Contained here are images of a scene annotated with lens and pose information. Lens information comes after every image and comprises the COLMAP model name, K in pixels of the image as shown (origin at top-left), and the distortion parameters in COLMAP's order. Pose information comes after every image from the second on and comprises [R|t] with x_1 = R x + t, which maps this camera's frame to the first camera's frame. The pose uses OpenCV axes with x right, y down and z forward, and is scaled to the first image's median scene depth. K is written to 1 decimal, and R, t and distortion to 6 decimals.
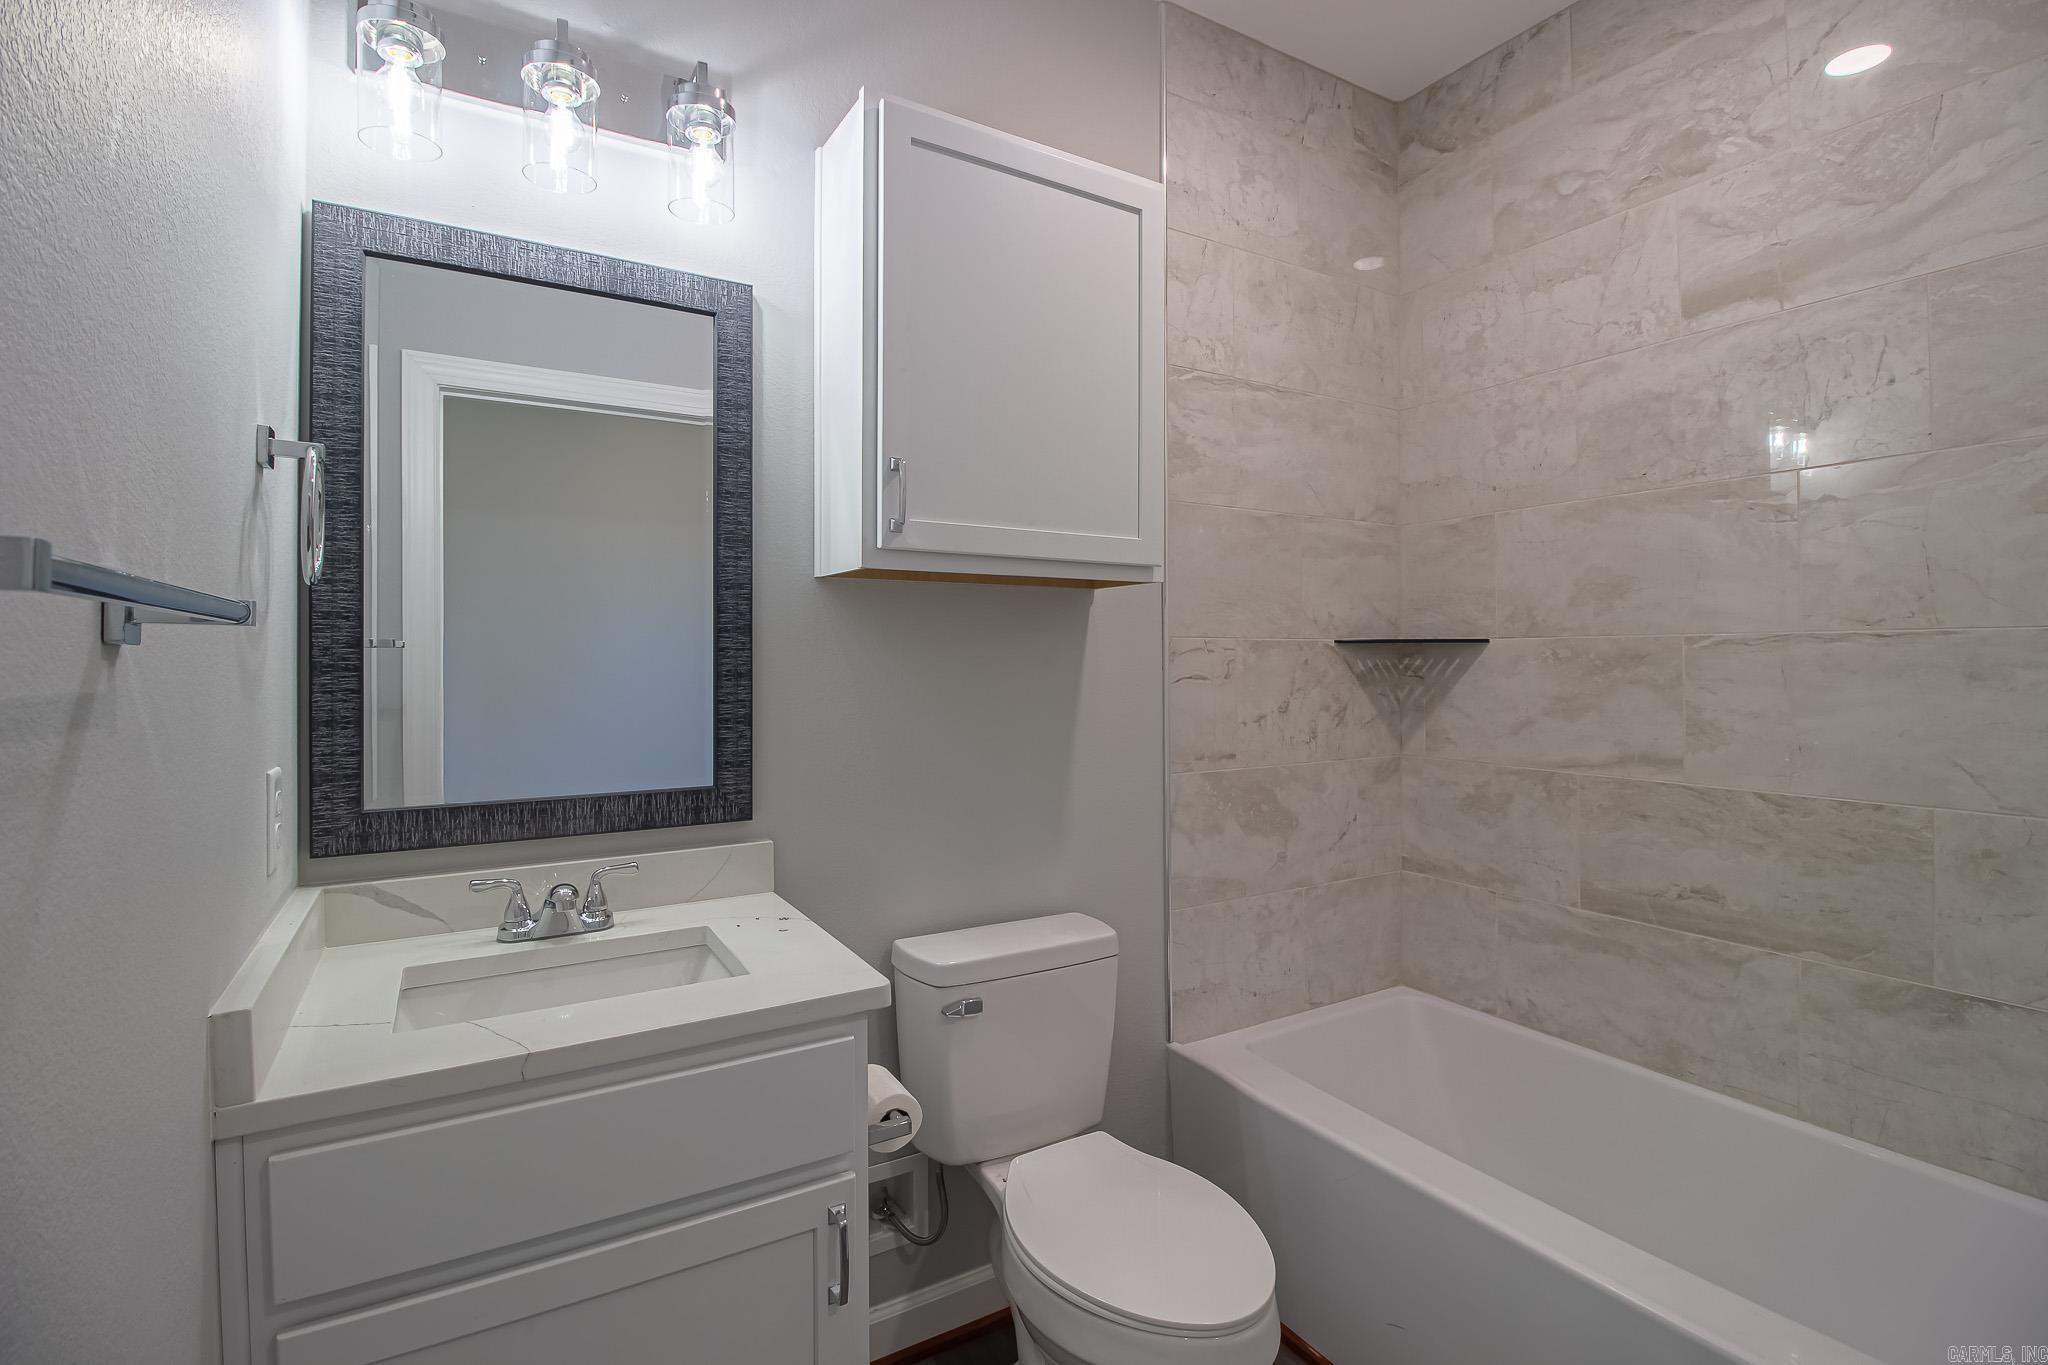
lens RADIAL K [[950.8, 0, 1022.0], [0, 950.8, 653.7], [0, 0, 1]] dist [0.000431, -0.015230]
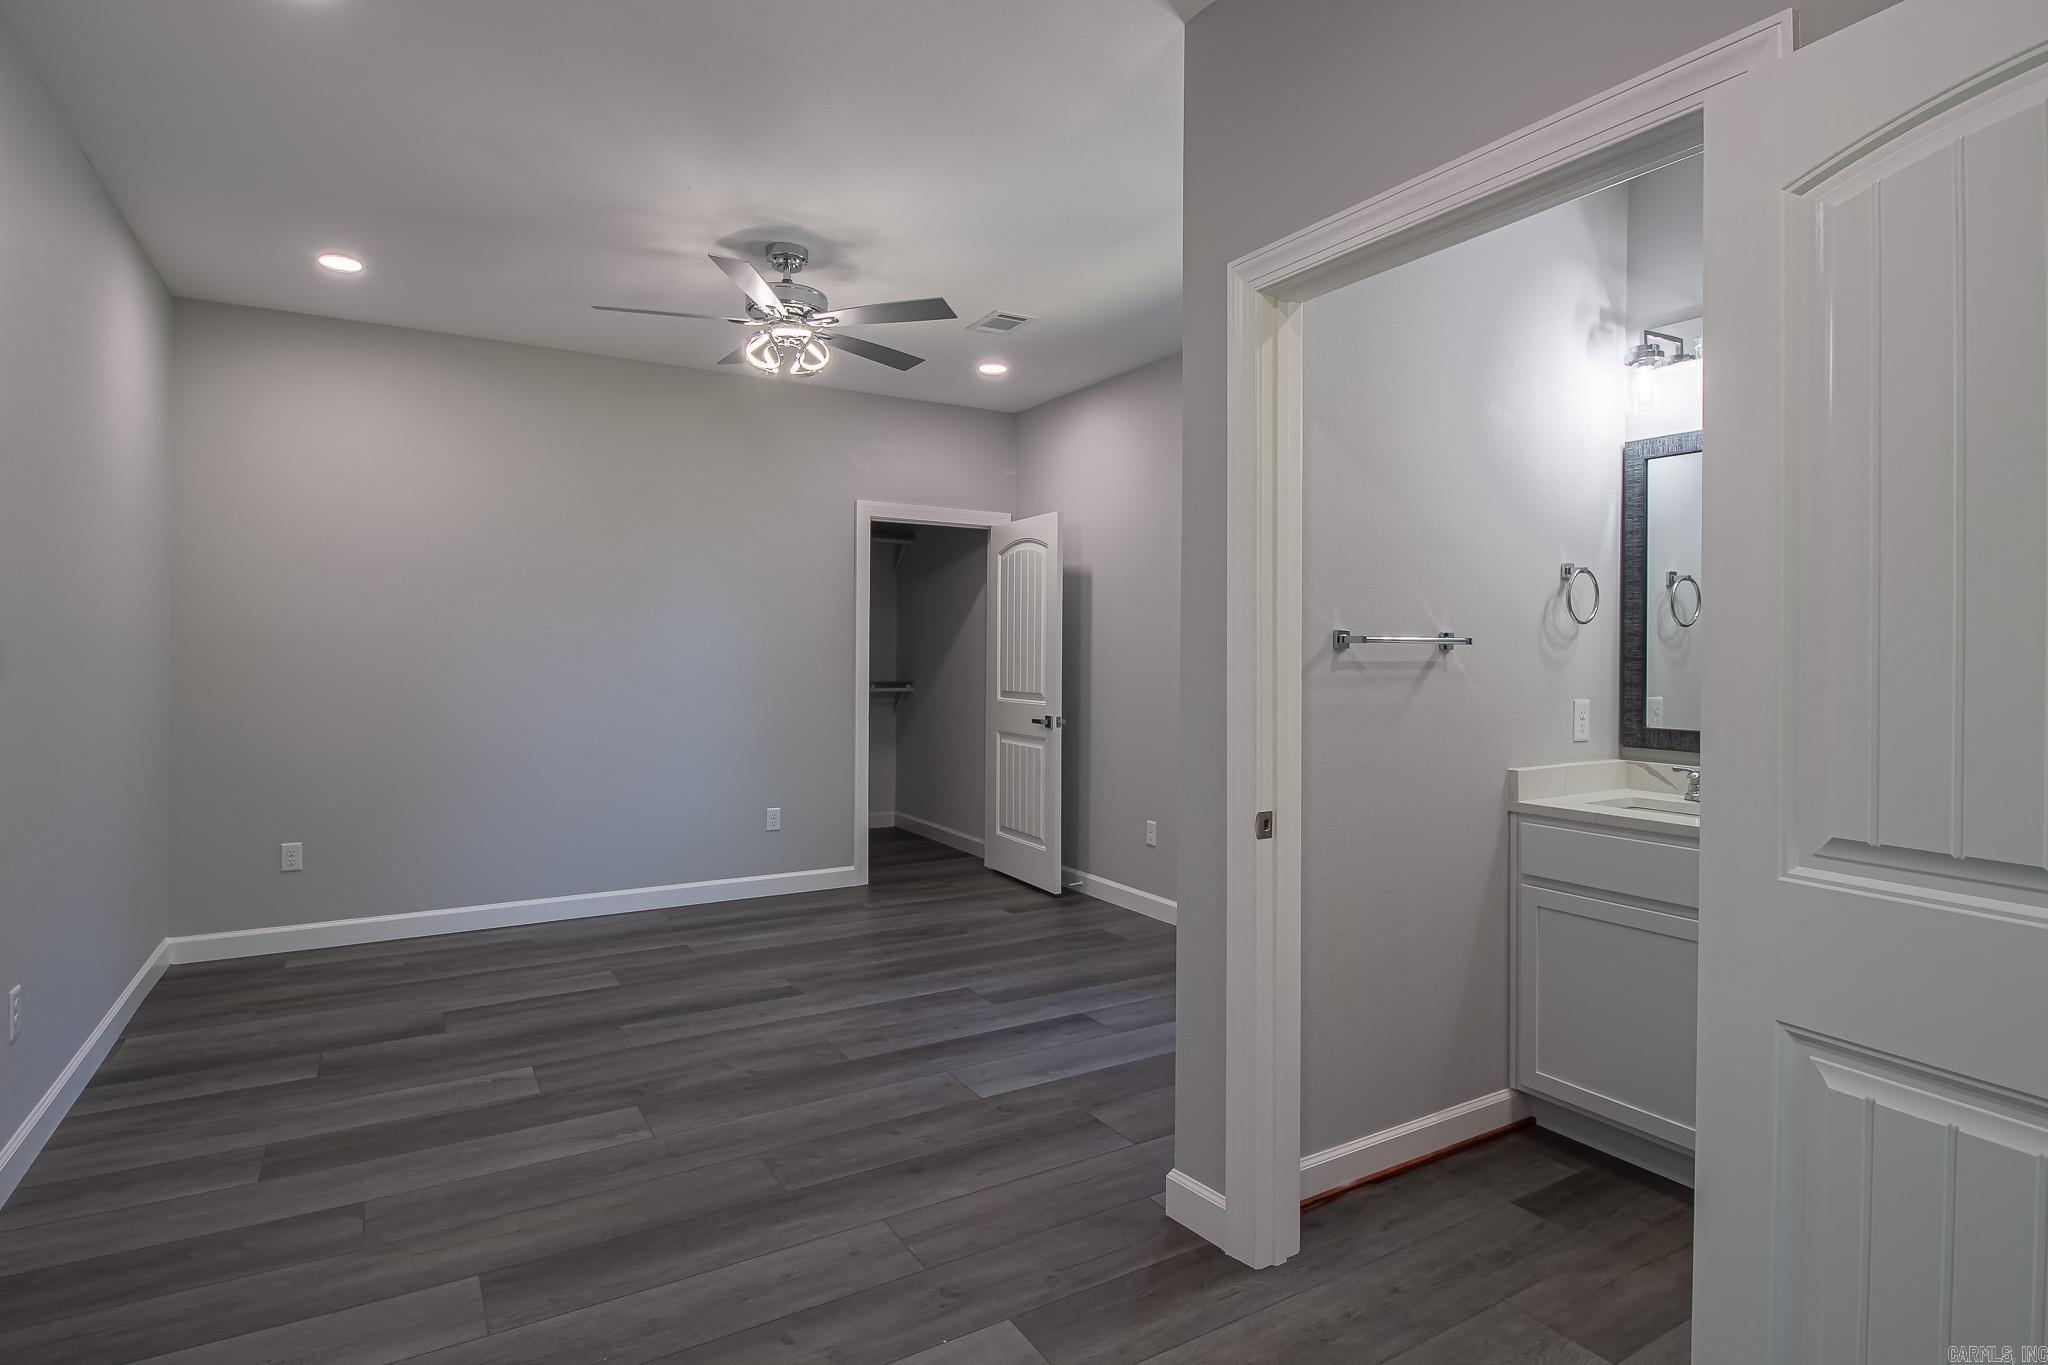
lens RADIAL K [[1024.1, 0, 1014.2], [0, 1024.1, 650.8], [0, 0, 1]] dist [0.002993, -0.011880]
pose [[-0.005005, 0.003598, -0.999981, 1.570554], [-0.002648, 0.999990, 0.003612, -0.007548], [0.999984, 0.002666, -0.004996, -0.377267]]
